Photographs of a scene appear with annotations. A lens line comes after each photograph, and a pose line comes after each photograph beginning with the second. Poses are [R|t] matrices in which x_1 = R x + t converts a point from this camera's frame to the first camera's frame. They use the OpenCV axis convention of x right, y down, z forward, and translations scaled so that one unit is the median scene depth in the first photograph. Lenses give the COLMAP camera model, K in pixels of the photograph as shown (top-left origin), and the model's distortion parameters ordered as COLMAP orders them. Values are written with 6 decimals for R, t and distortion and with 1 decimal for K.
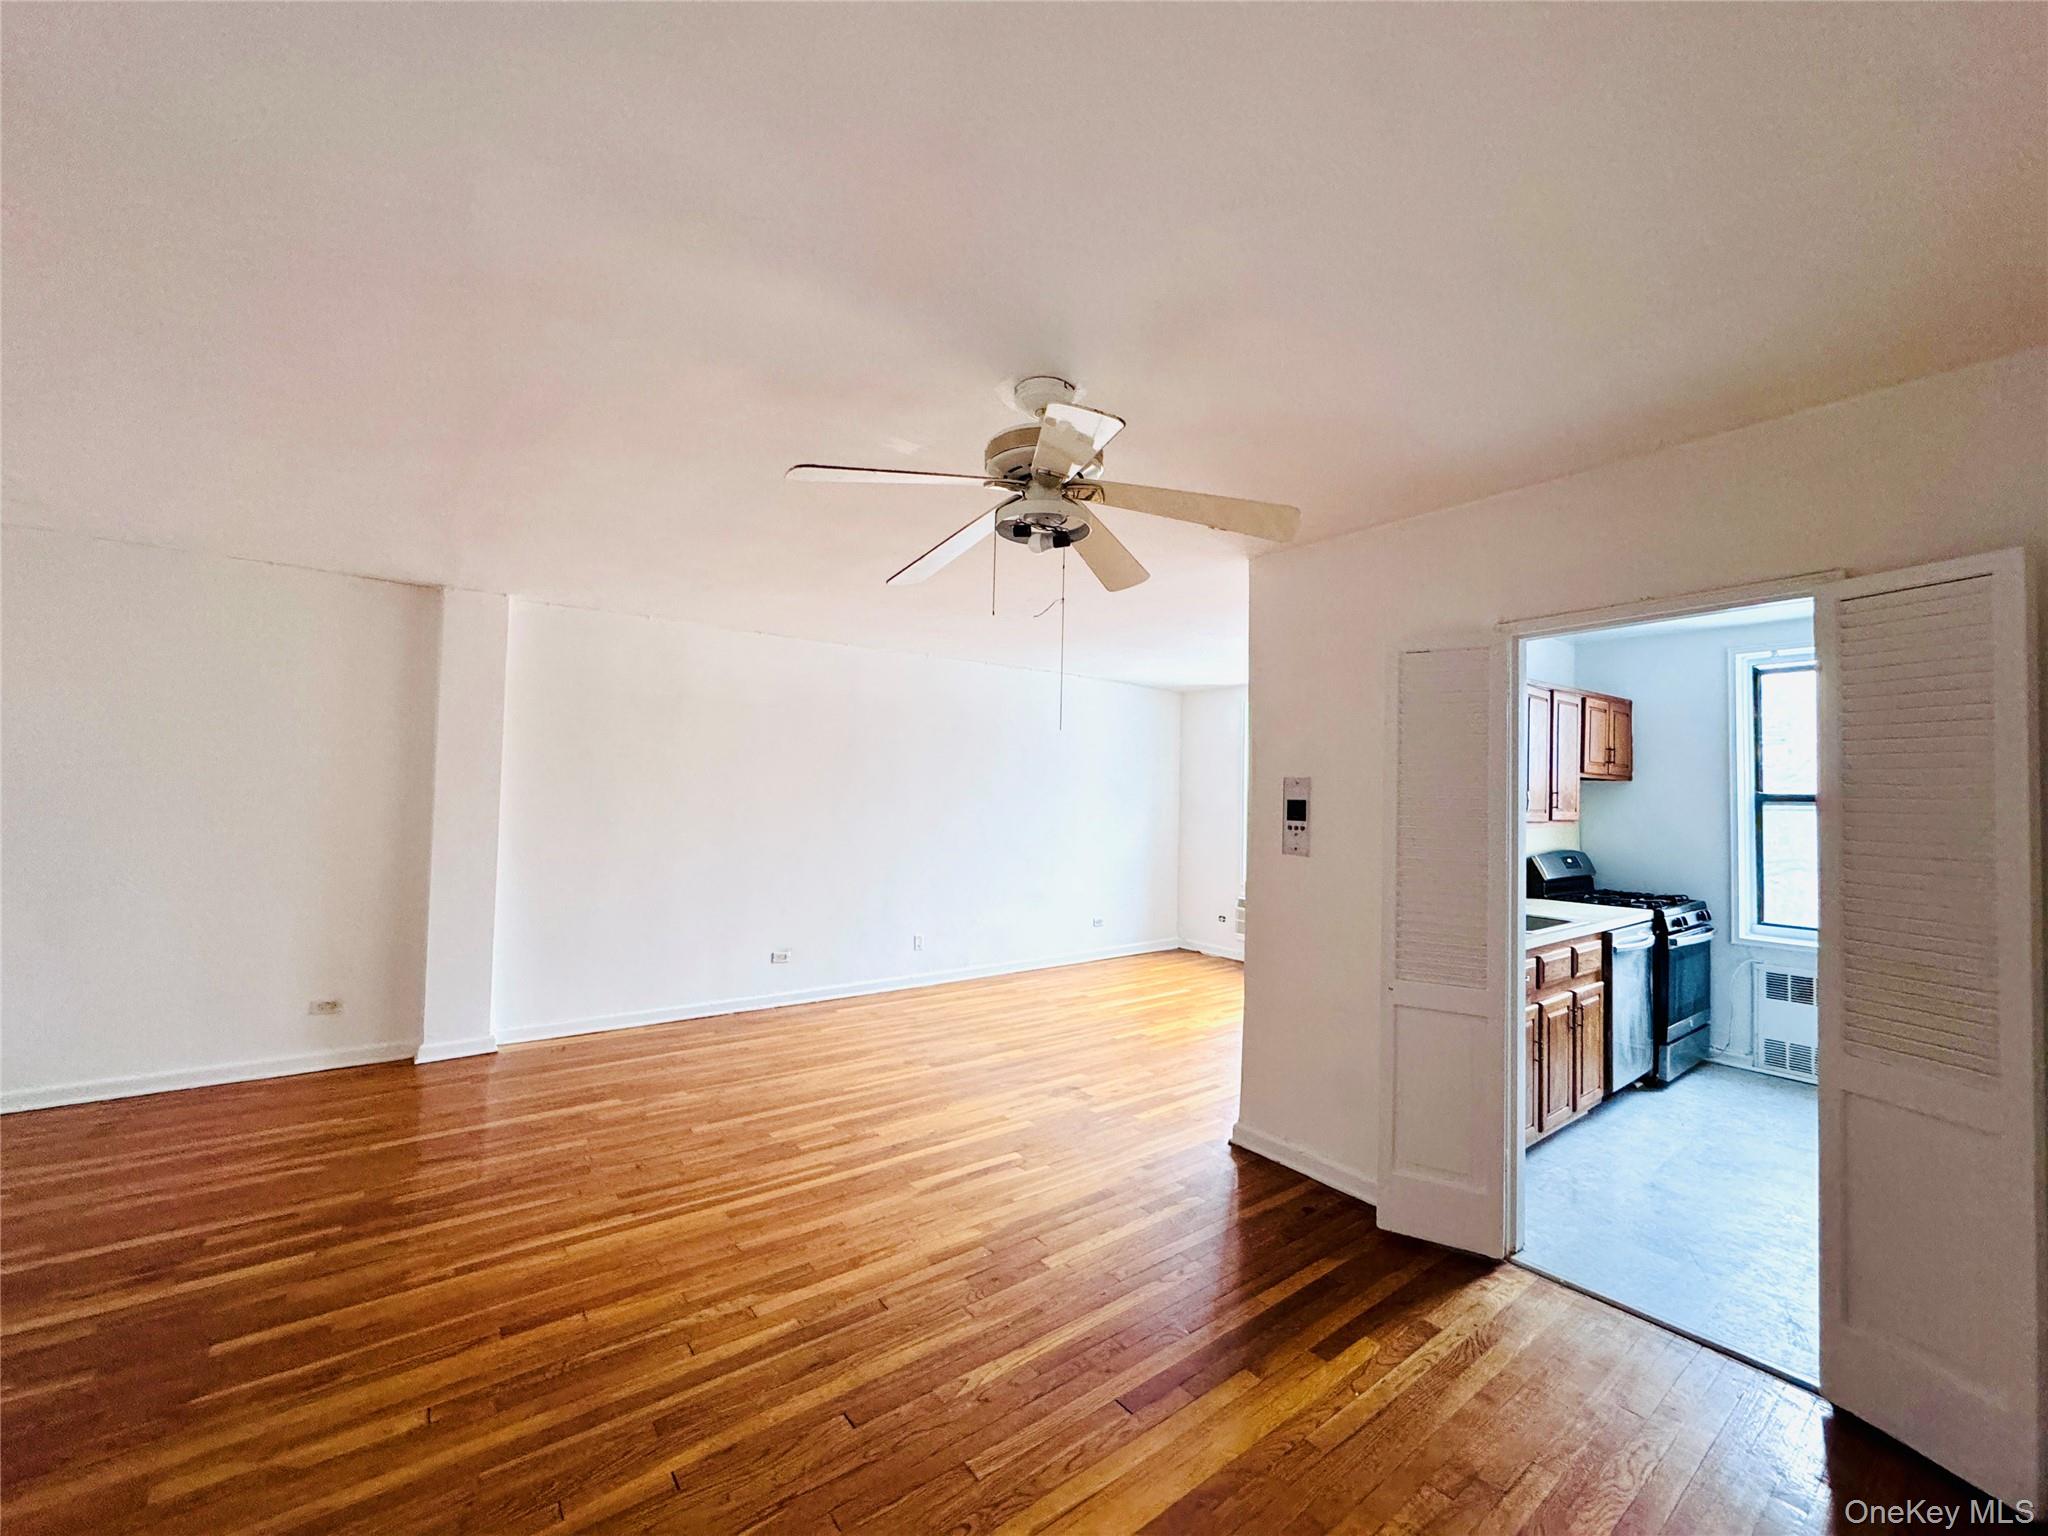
lens RADIAL K [[819.6, 0, 1032.7], [0, 819.6, 763.4], [0, 0, 1]] dist [-0.011061, 0.002263]
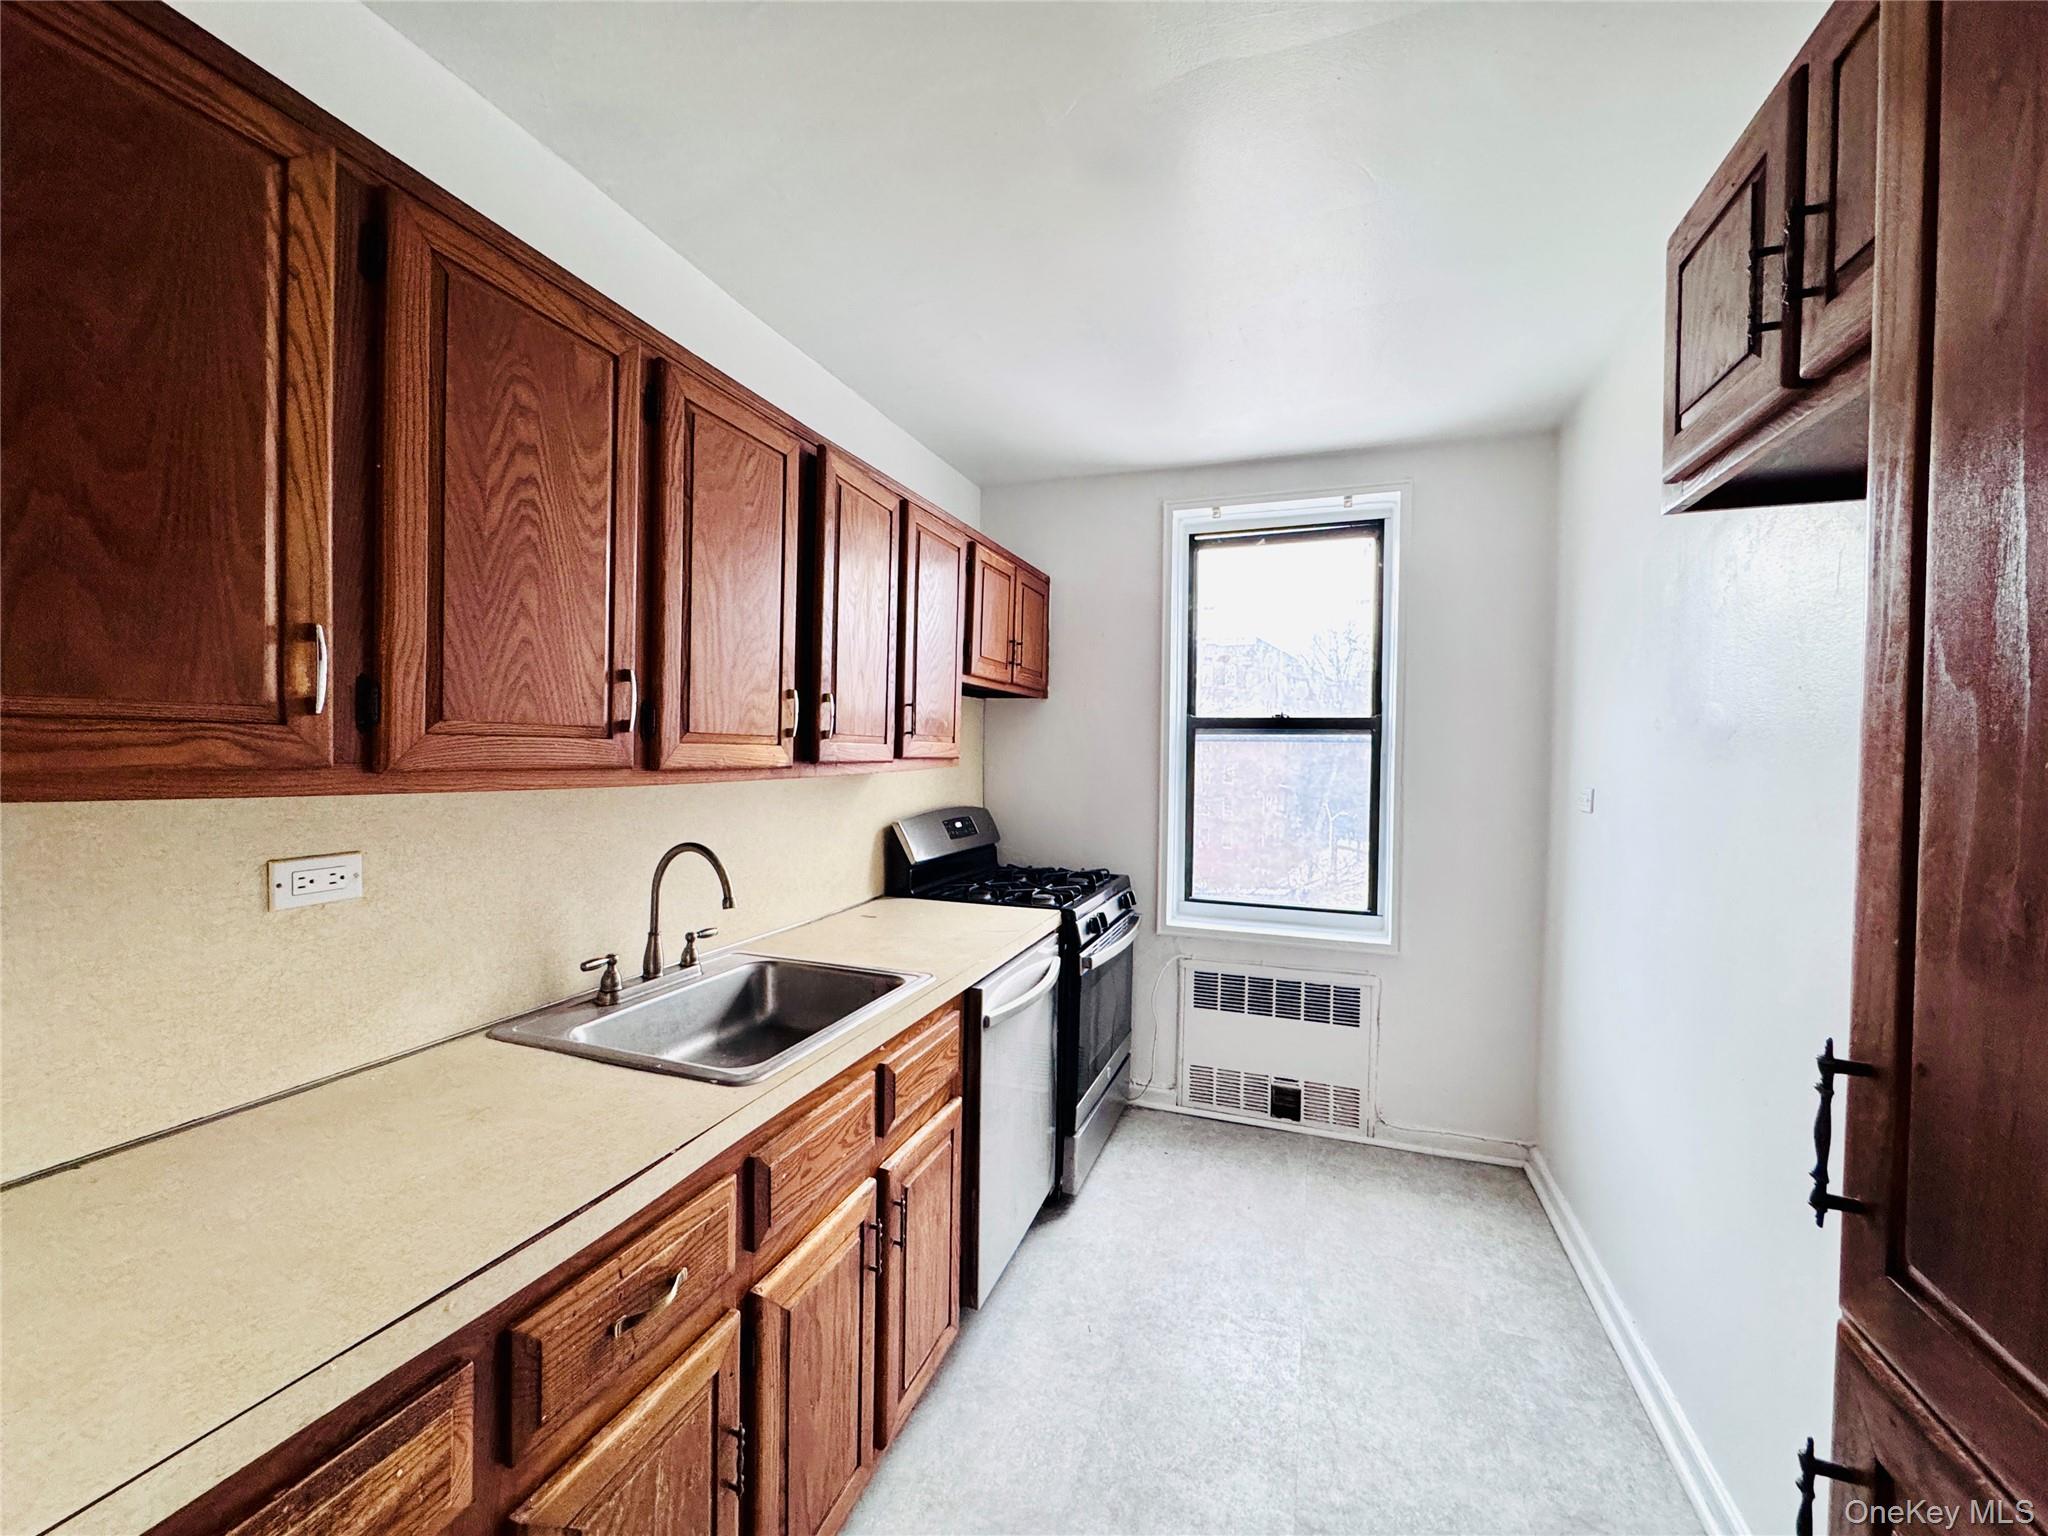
lens RADIAL K [[819.6, 0, 1023.1], [0, 819.6, 768.6], [0, 0, 1]] dist [-0.011061, 0.002263]
pose [[0.842001, -0.019259, 0.539132, 0.397653], [-0.018670, 0.997724, 0.064798, 0.038907], [-0.539153, -0.064625, 0.839725, 0.494902]]
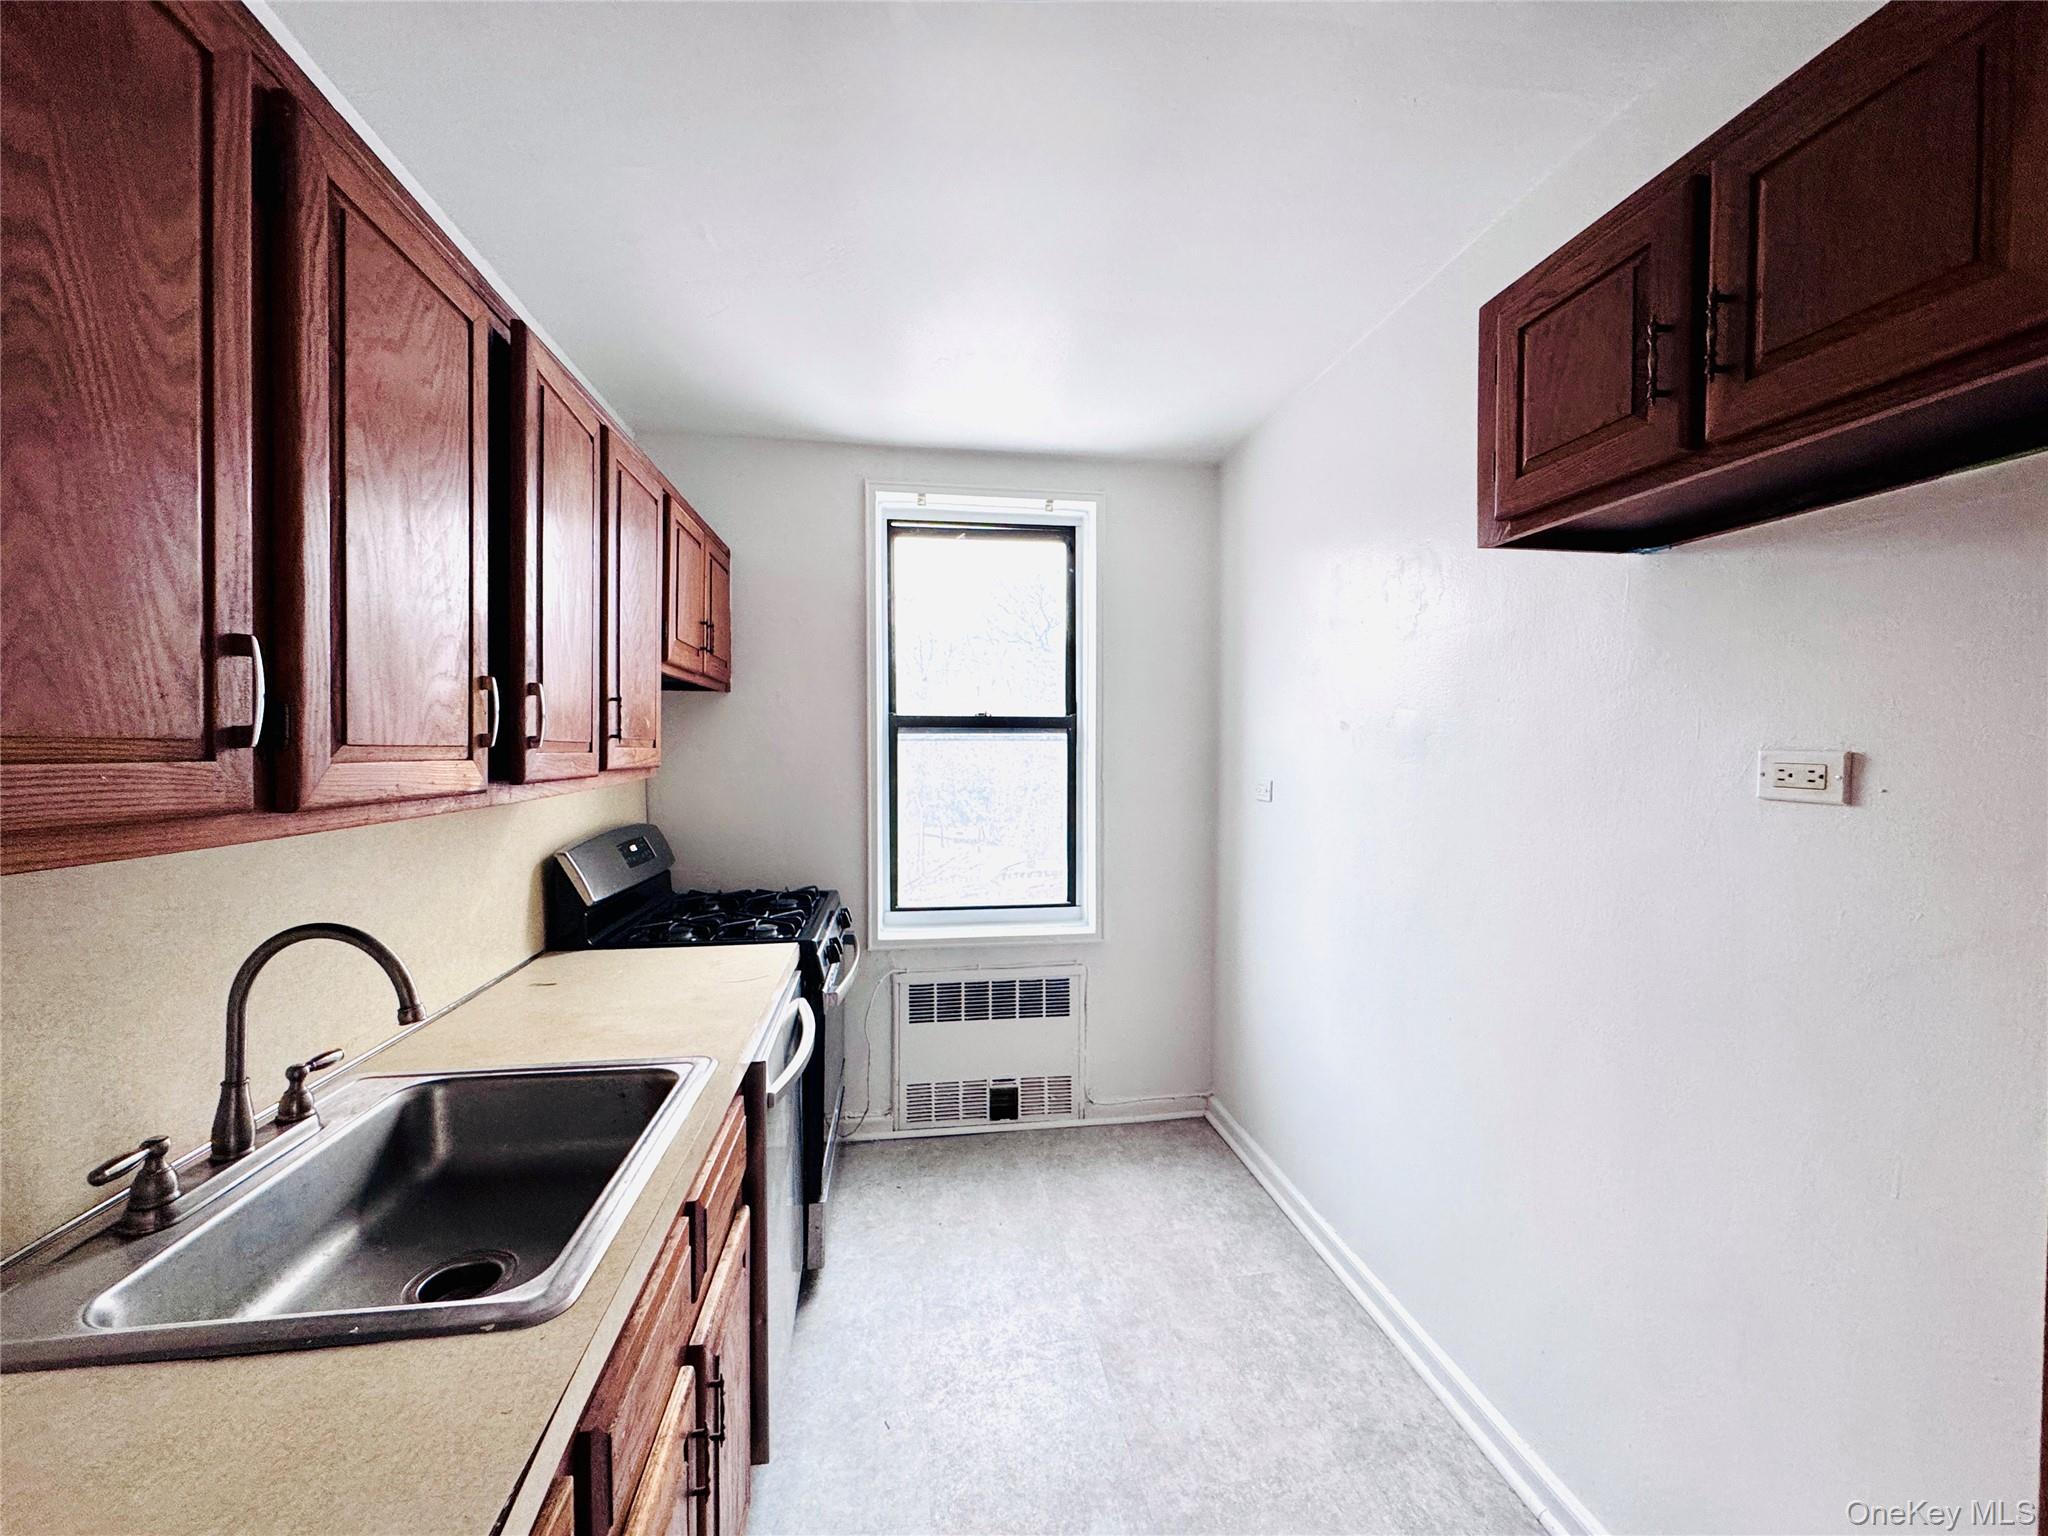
lens RADIAL K [[819.6, 0, 1030.5], [0, 819.6, 766.5], [0, 0, 1]] dist [-0.011061, 0.002263]
pose [[0.475640, -0.038933, 0.878778, 0.369045], [-0.025743, 0.997976, 0.058148, 0.037914], [-0.879263, -0.050280, 0.473675, 0.603289]]
